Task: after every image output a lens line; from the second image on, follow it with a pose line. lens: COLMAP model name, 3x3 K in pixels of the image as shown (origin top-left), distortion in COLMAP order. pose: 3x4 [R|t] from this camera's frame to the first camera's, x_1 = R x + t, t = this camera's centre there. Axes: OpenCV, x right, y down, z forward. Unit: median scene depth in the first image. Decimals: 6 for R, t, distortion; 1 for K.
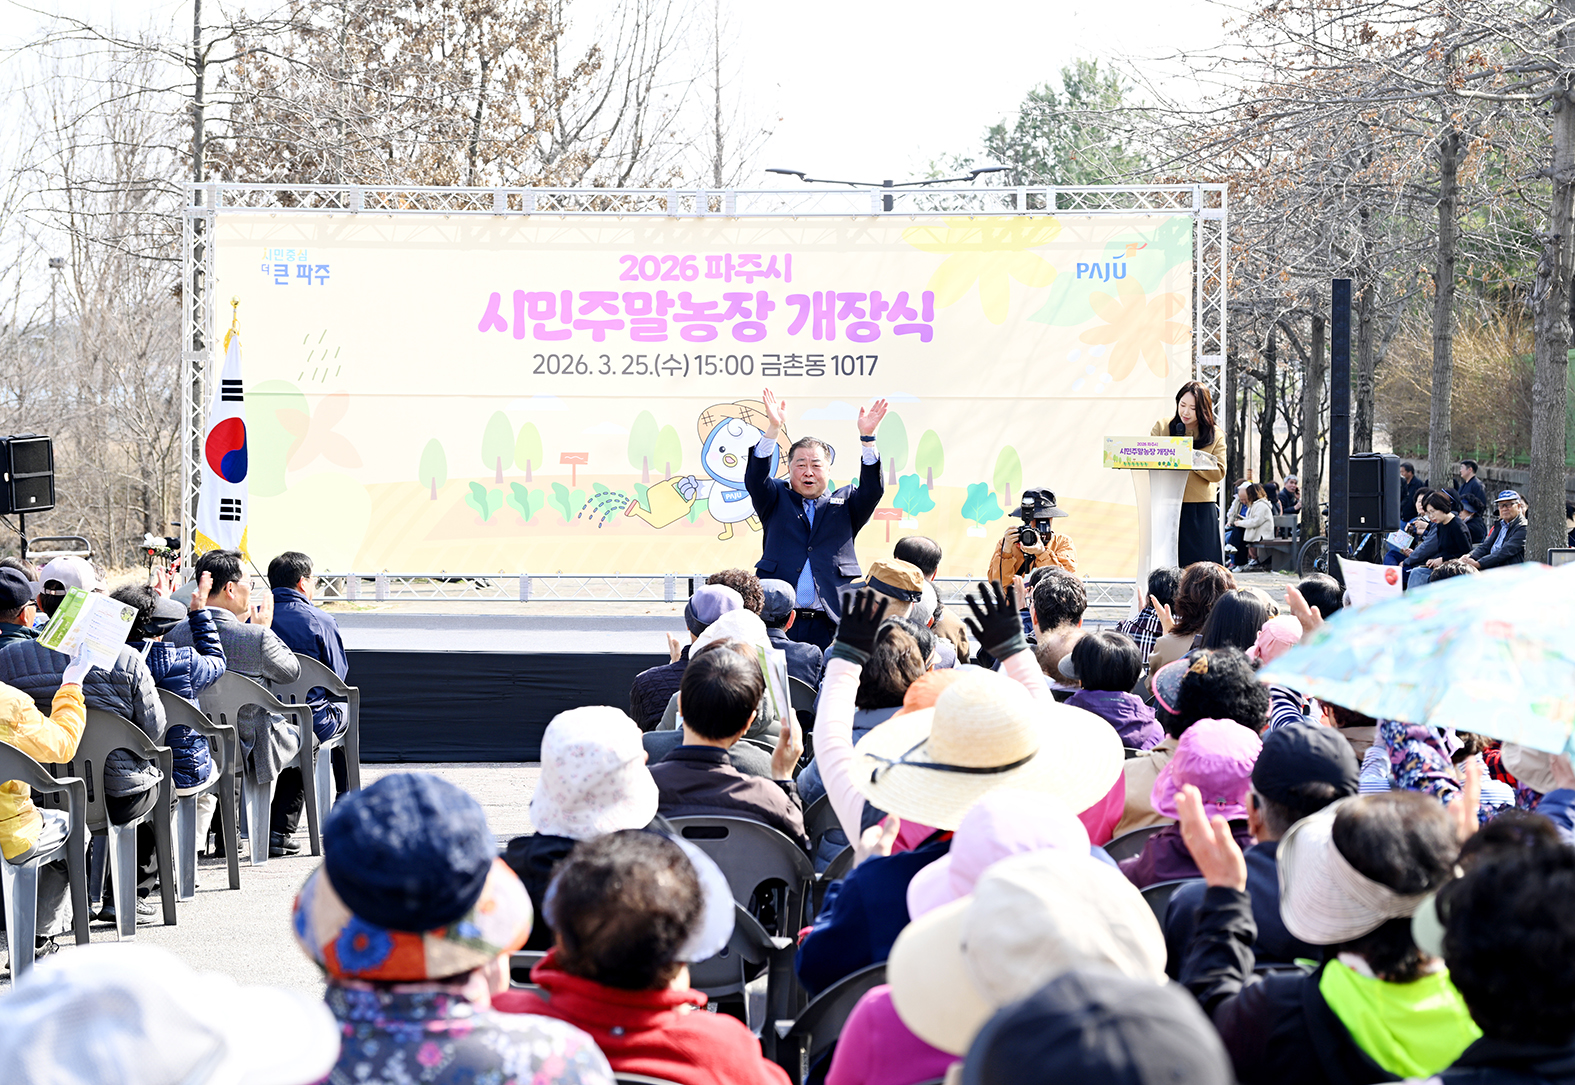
lens RADIAL K [[3053.5, 0, 788.8], [0, 3053.5, 548.7], [0, 0, 1]] dist [0.021460, 0.000000]
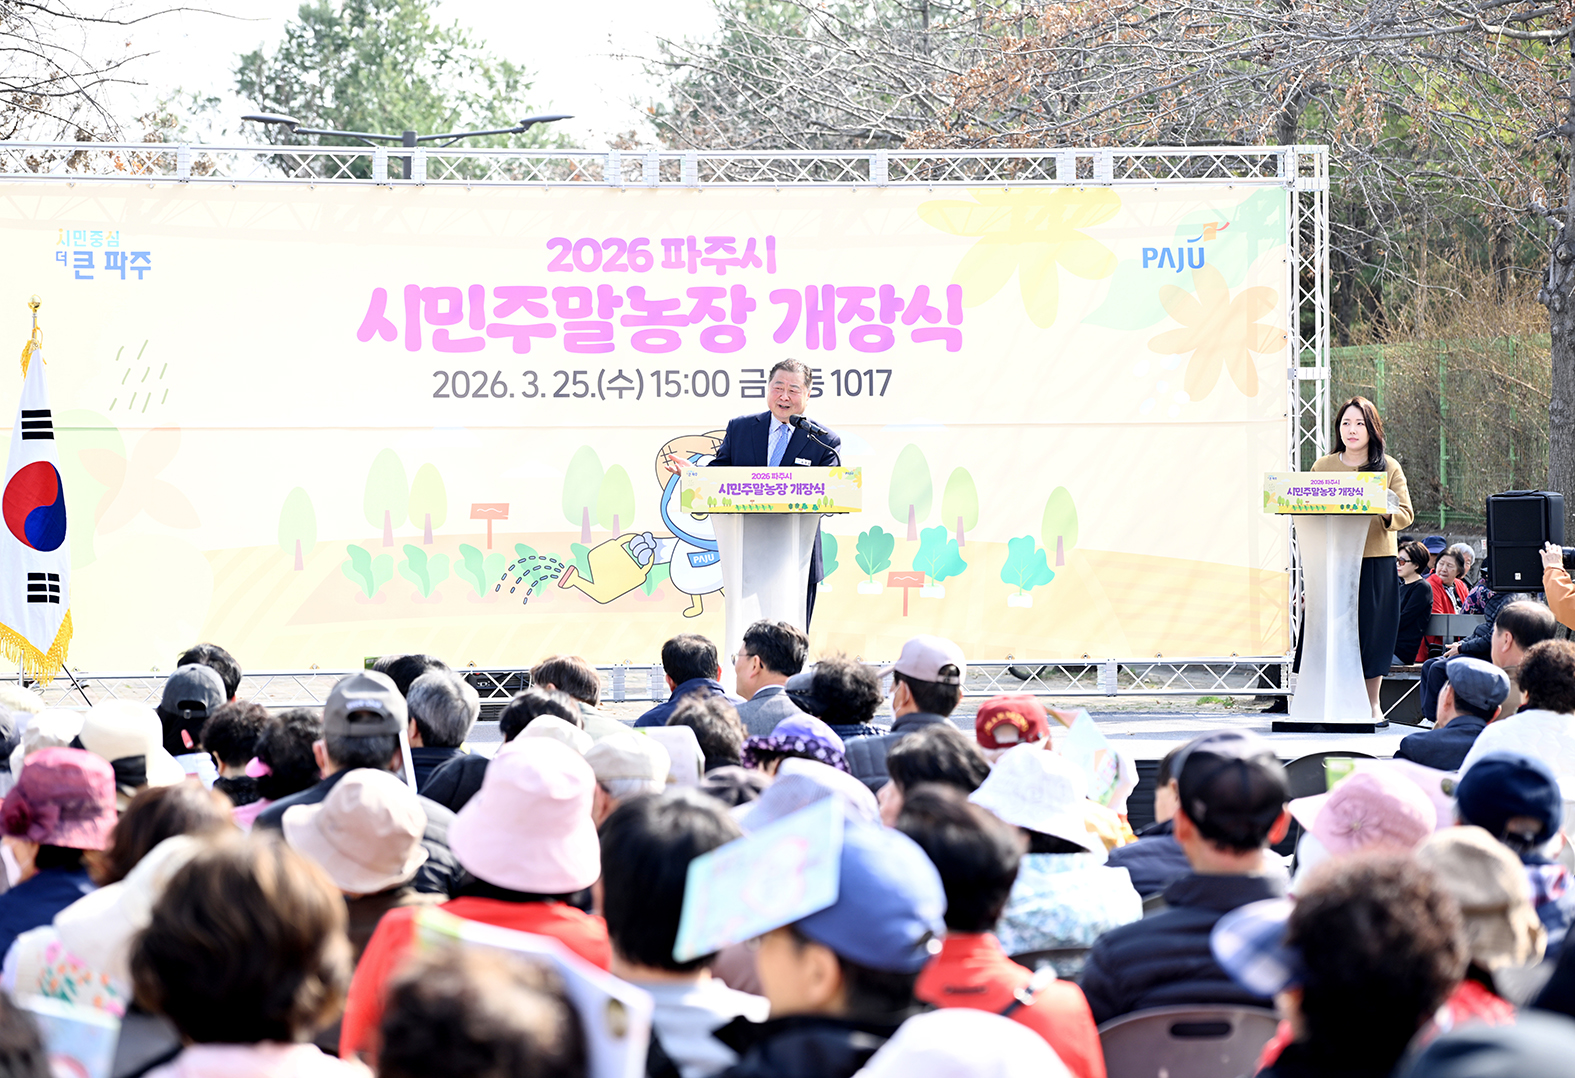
lens RADIAL K [[4214.7, 0, 786.7], [0, 4214.7, 537.3], [0, 0, 1]] dist [-0.139618, 0.000000]
pose [[0.979748, -0.014685, 0.199694, -0.204497], [0.019214, 0.999600, -0.020762, -0.000606], [-0.199309, 0.024178, 0.979638, -0.015583]]
